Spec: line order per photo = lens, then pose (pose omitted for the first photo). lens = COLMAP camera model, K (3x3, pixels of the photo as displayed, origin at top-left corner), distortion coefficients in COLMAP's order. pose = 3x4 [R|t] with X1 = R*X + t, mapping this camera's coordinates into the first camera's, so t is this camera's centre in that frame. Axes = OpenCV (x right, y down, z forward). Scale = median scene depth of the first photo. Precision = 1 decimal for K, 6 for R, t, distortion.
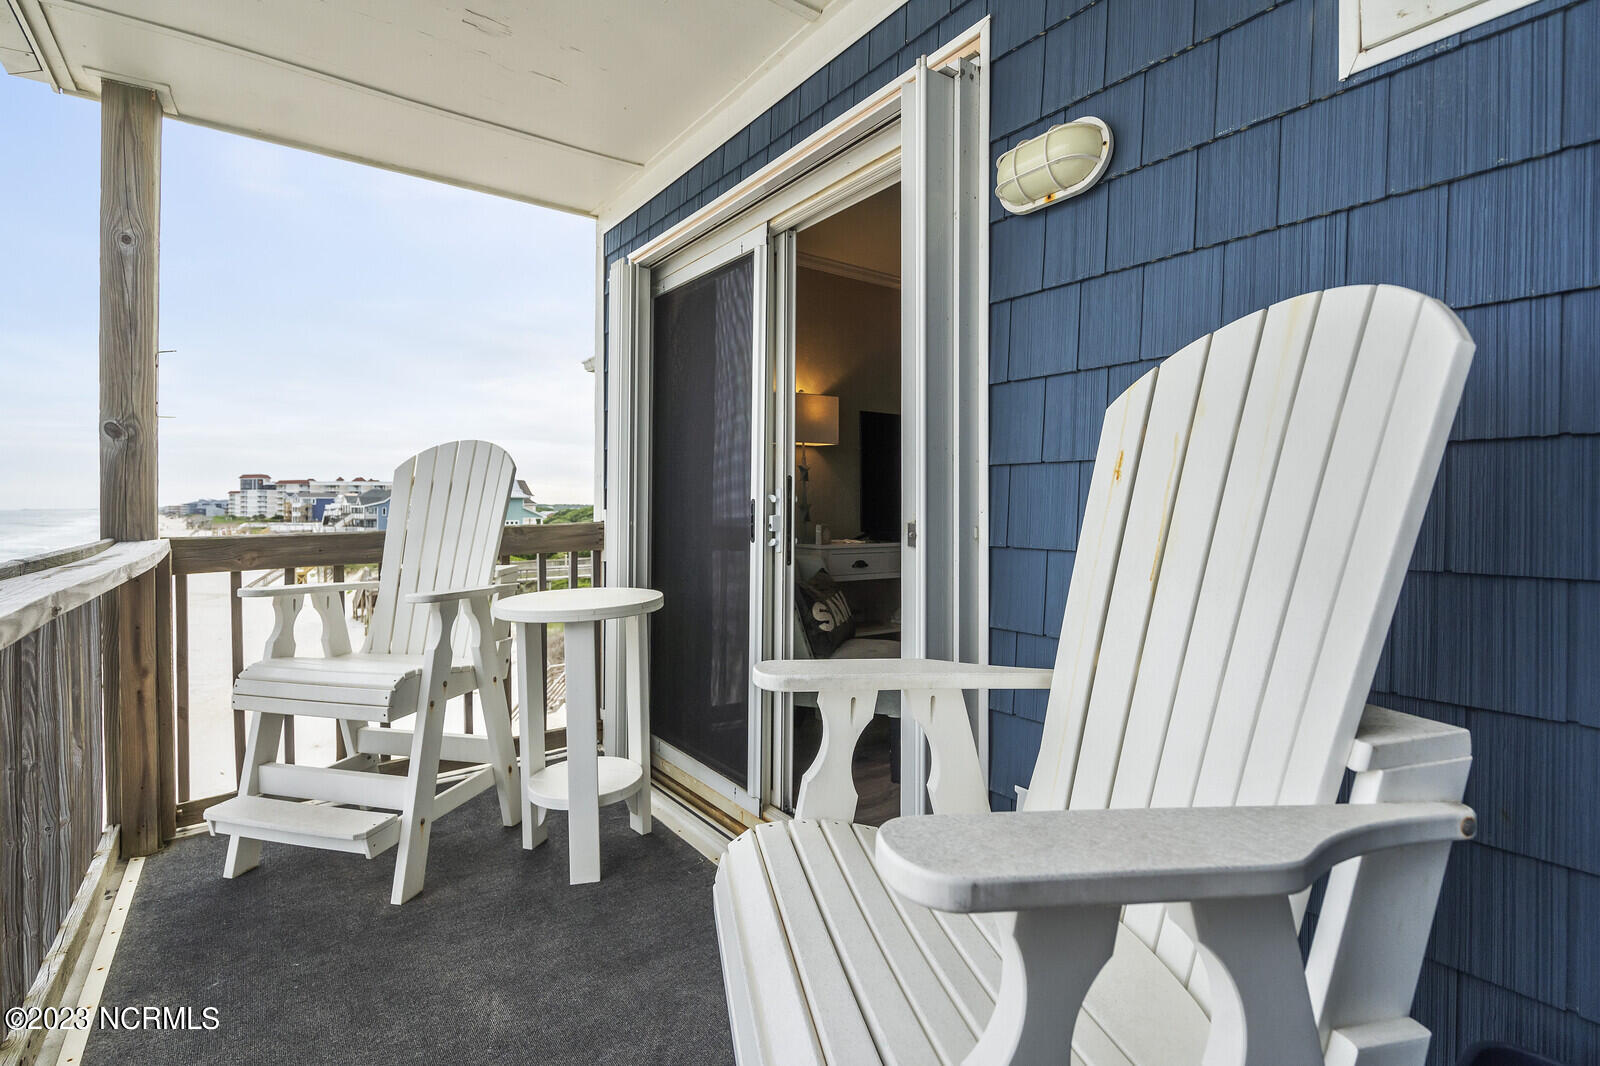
lens RADIAL K [[771.4, 0, 803.6], [0, 771.4, 496.0], [0, 0, 1]] dist [-0.001672, -0.000693]
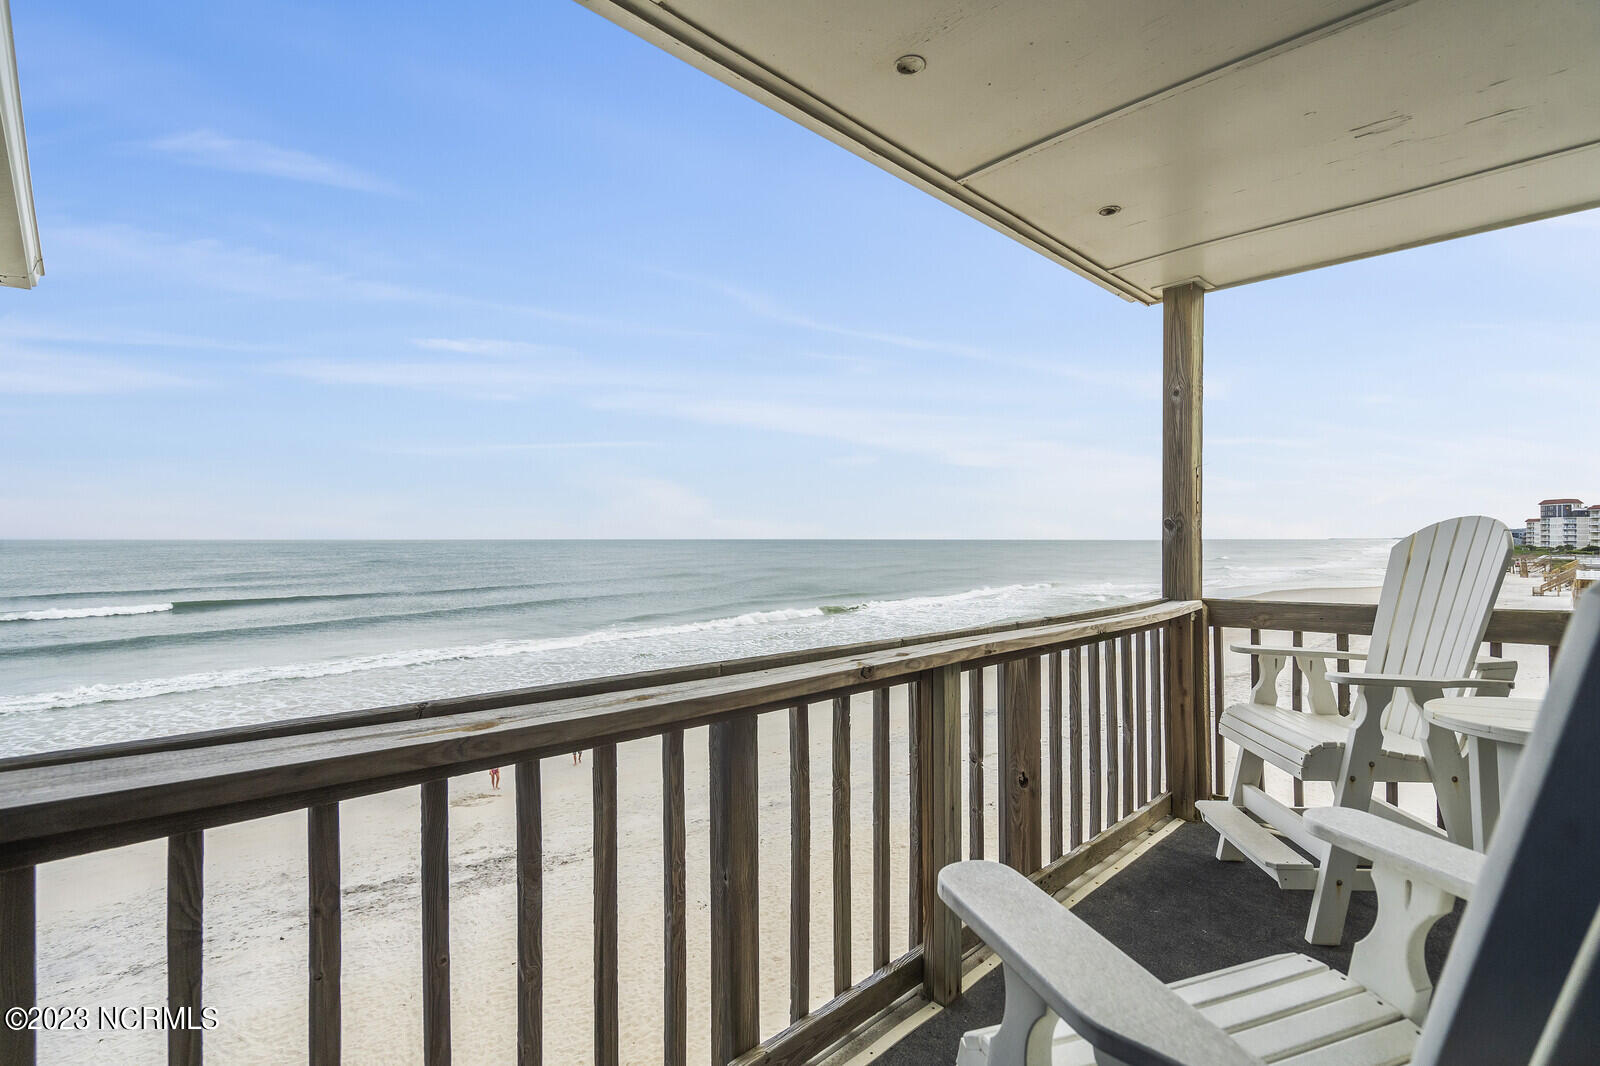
lens RADIAL K [[742.7, 0, 793.0], [0, 742.7, 522.7], [0, 0, 1]] dist [0.001383, 0.000197]
pose [[0.144994, -0.016168, -0.989300, 0.405644], [0.013599, 0.999805, -0.014346, -0.076862], [0.989339, -0.011373, 0.145186, 0.072409]]
